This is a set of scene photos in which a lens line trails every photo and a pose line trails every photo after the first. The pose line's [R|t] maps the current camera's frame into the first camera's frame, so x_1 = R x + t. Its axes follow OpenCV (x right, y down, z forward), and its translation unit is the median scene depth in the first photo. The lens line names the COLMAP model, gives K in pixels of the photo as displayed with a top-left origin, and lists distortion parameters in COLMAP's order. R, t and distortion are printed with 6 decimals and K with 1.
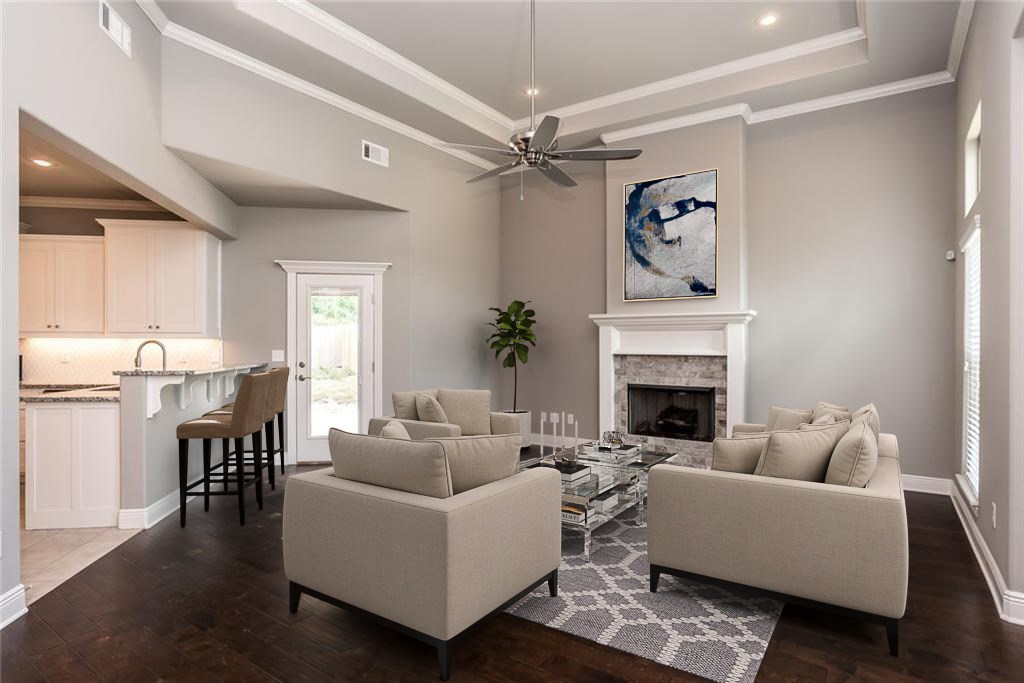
lens RADIAL K [[535.2, 0, 512.0], [0, 535.2, 341.5], [0, 0, 1]] dist [-0.002482, 0.000355]
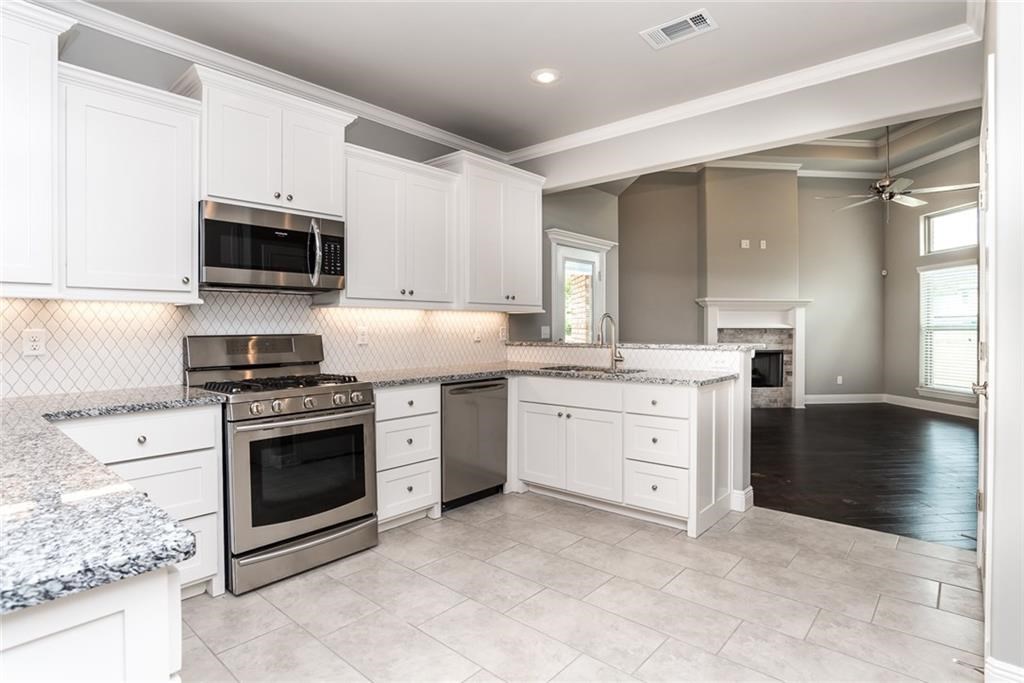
lens RADIAL K [[535.1, 0, 514.3], [0, 535.1, 323.8], [0, 0, 1]] dist [0.001256, 0.001986]
pose [[0.751885, -0.000989, 0.659294, -1.156054], [-0.006155, 0.999945, 0.008519, 0.005184], [-0.659266, -0.010463, 0.751837, 0.375398]]
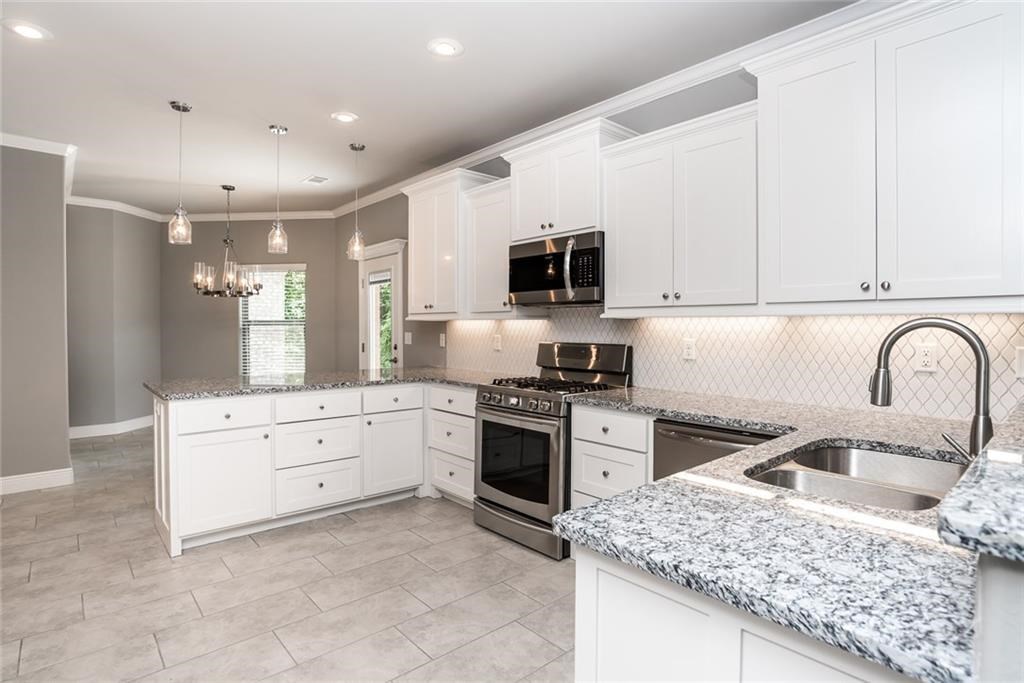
lens RADIAL K [[535.2, 0, 512.0], [0, 535.2, 341.5], [0, 0, 1]] dist [-0.002482, 0.000355]
pose [[0.566484, 0.019896, -0.823833, -0.484898], [0.000263, 0.999704, 0.024324, 0.003827], [0.824073, -0.013996, 0.566311, 0.539183]]
